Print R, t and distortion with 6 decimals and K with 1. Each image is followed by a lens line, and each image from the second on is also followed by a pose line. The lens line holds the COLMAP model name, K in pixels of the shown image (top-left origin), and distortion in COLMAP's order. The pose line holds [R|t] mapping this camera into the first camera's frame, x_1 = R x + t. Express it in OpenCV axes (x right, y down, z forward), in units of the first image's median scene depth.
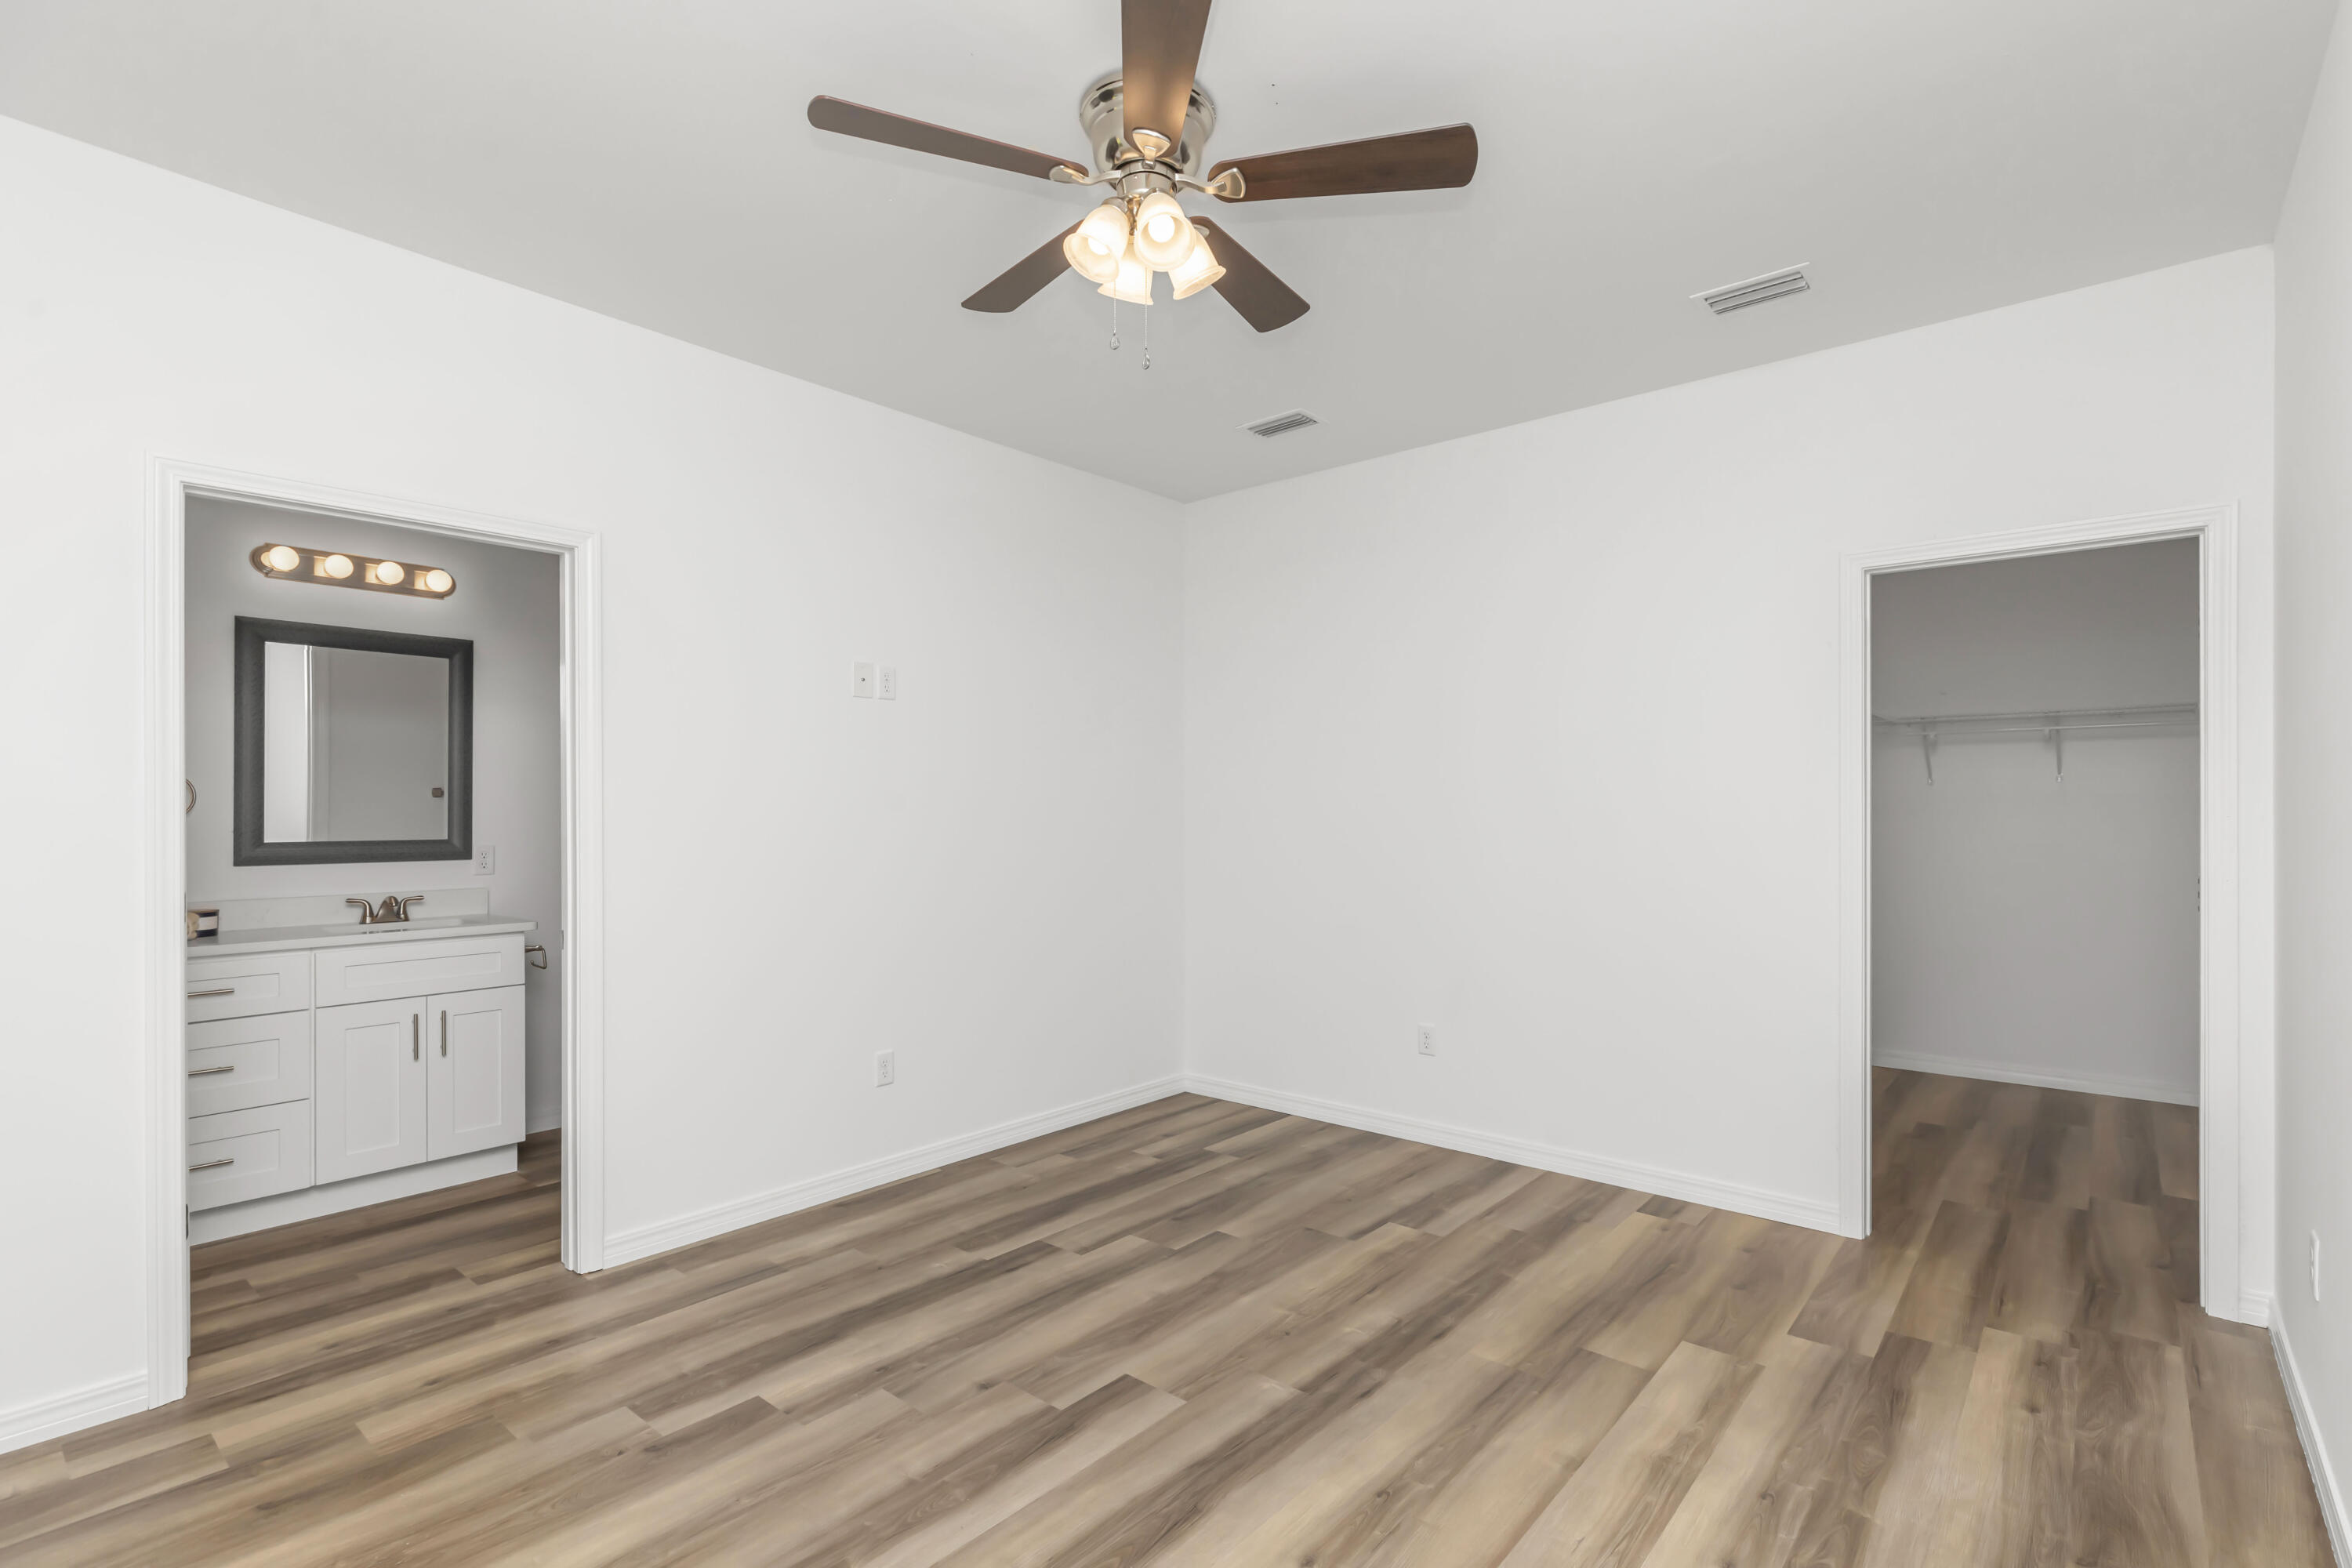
lens RADIAL K [[1105.5, 0, 1178.5], [0, 1105.5, 813.4], [0, 0, 1]] dist [0.000292, -0.000022]
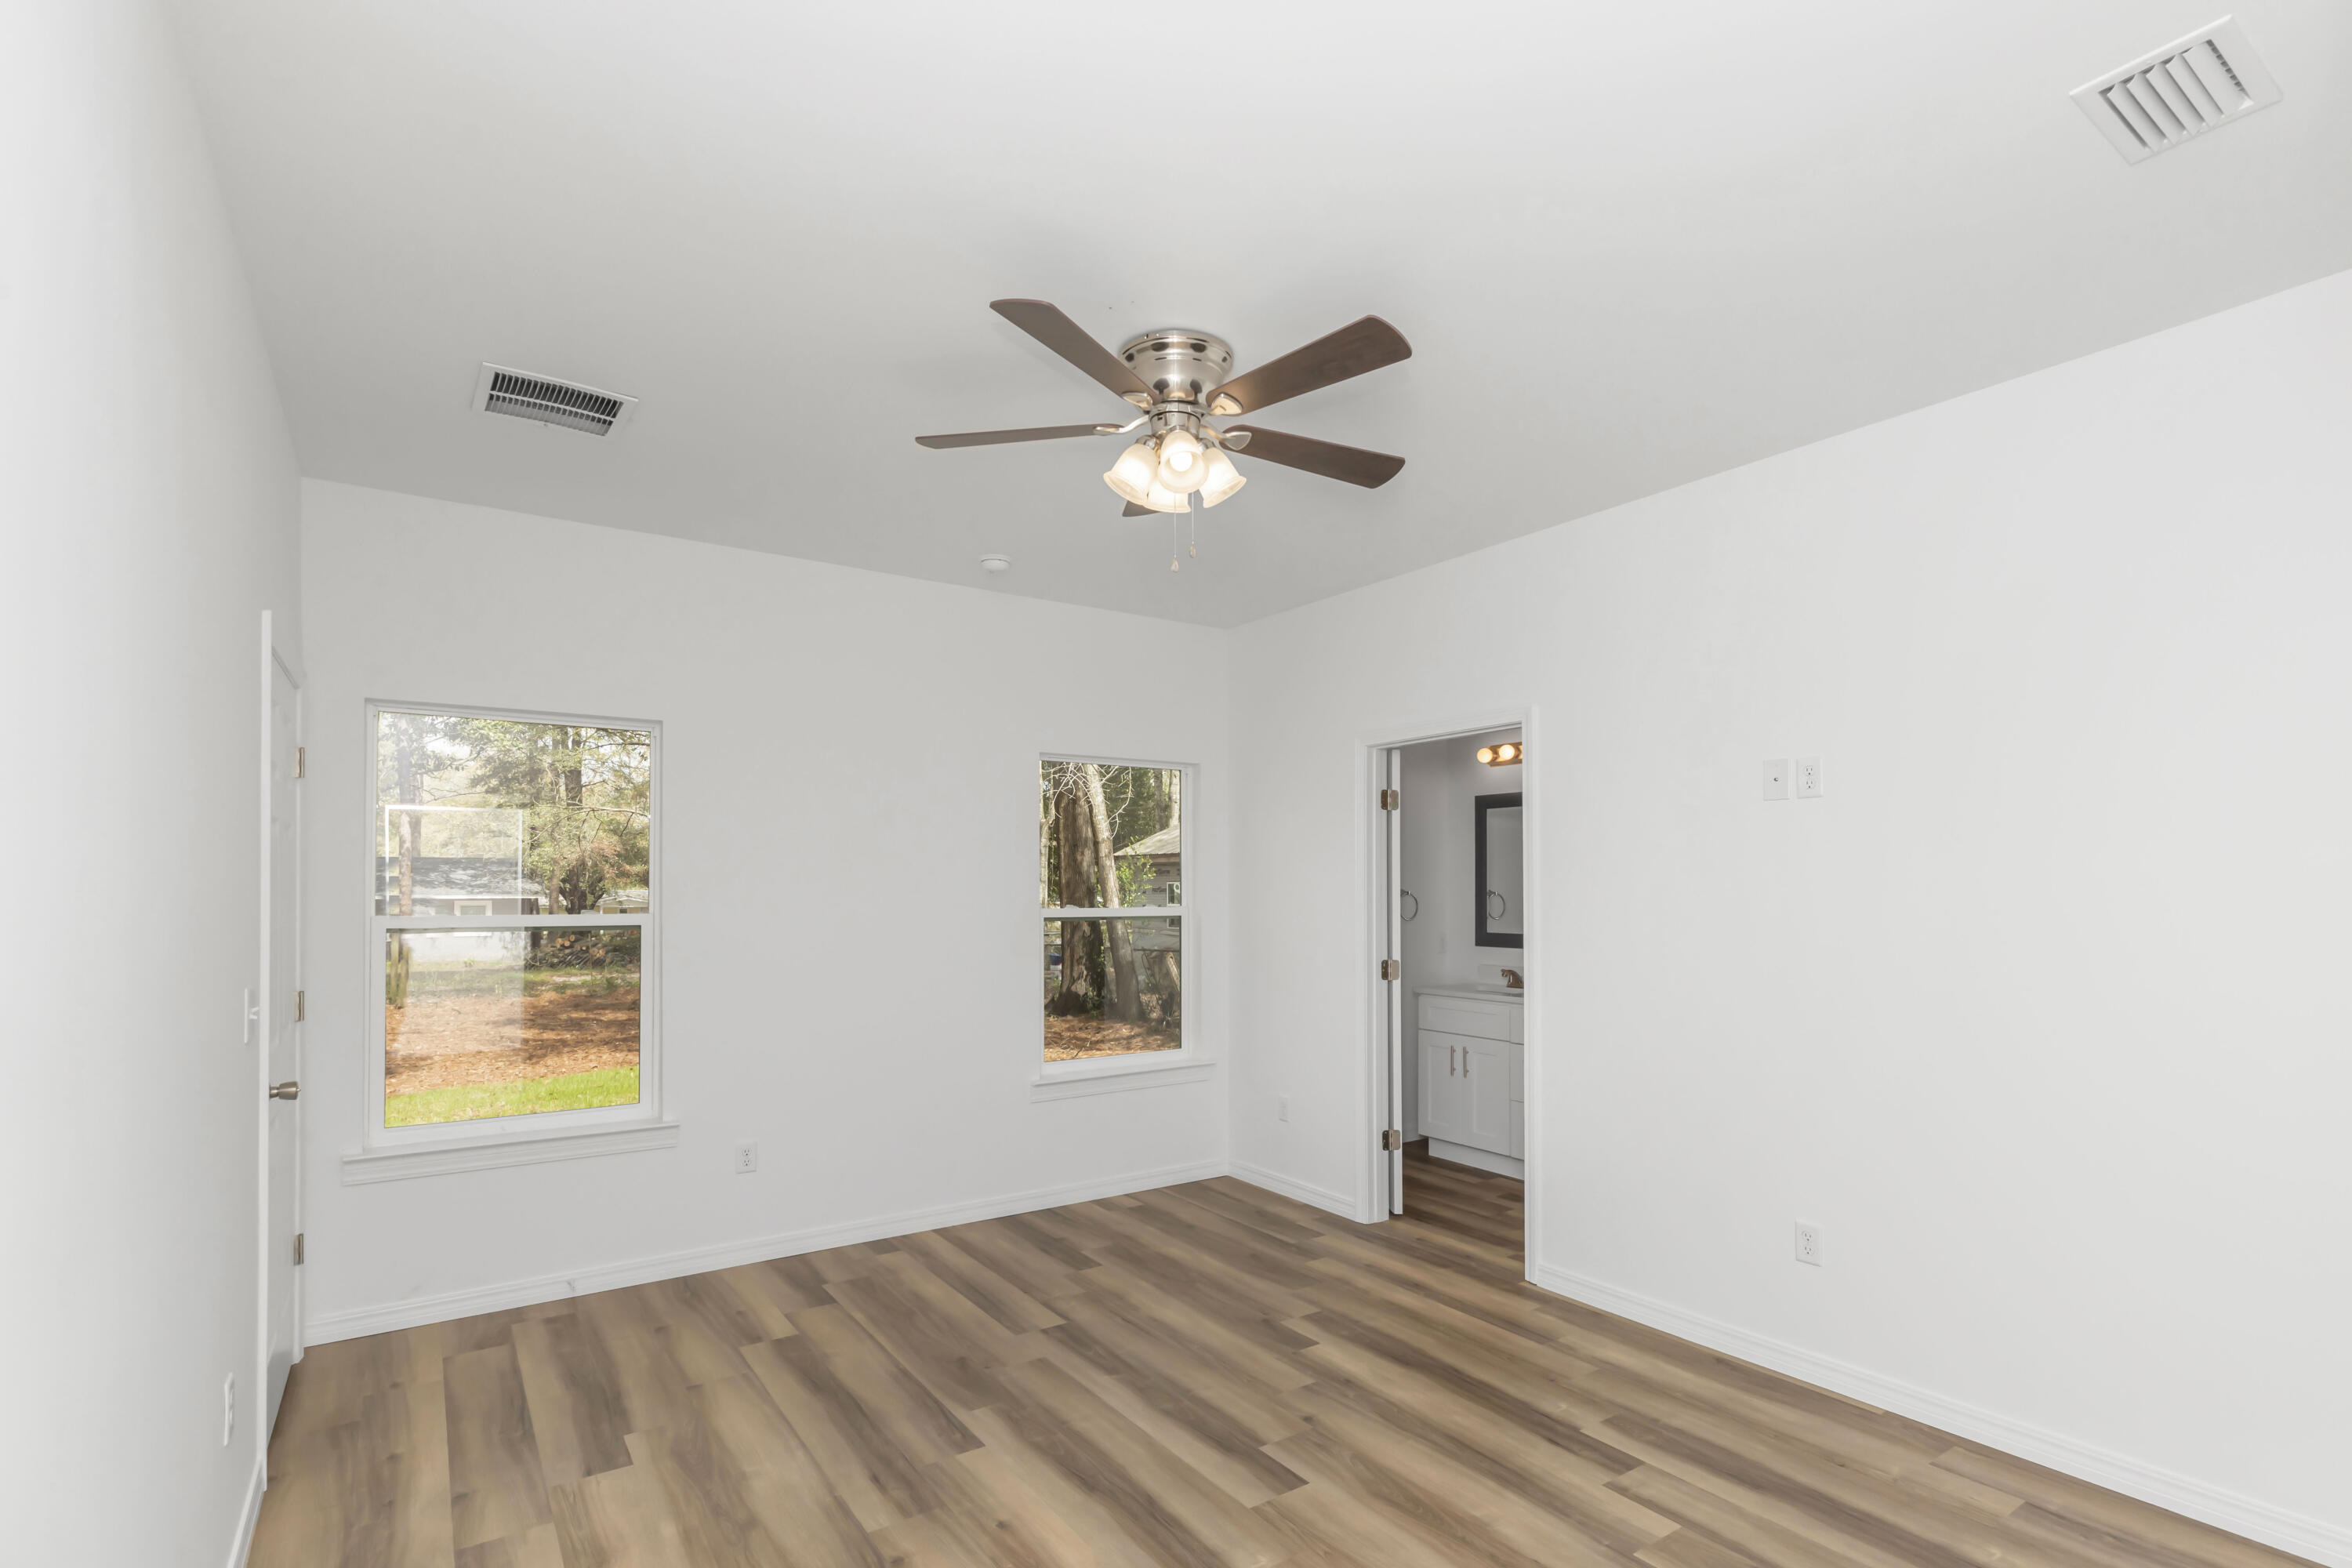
lens RADIAL K [[1079.9, 0, 1169.4], [0, 1079.9, 807.0], [0, 0, 1]] dist [0.002005, -0.000033]
pose [[-0.251599, -0.069393, -0.965341, 0.958189], [-0.006184, 0.997521, -0.070095, -0.047288], [0.967812, -0.011666, -0.251404, 1.086332]]
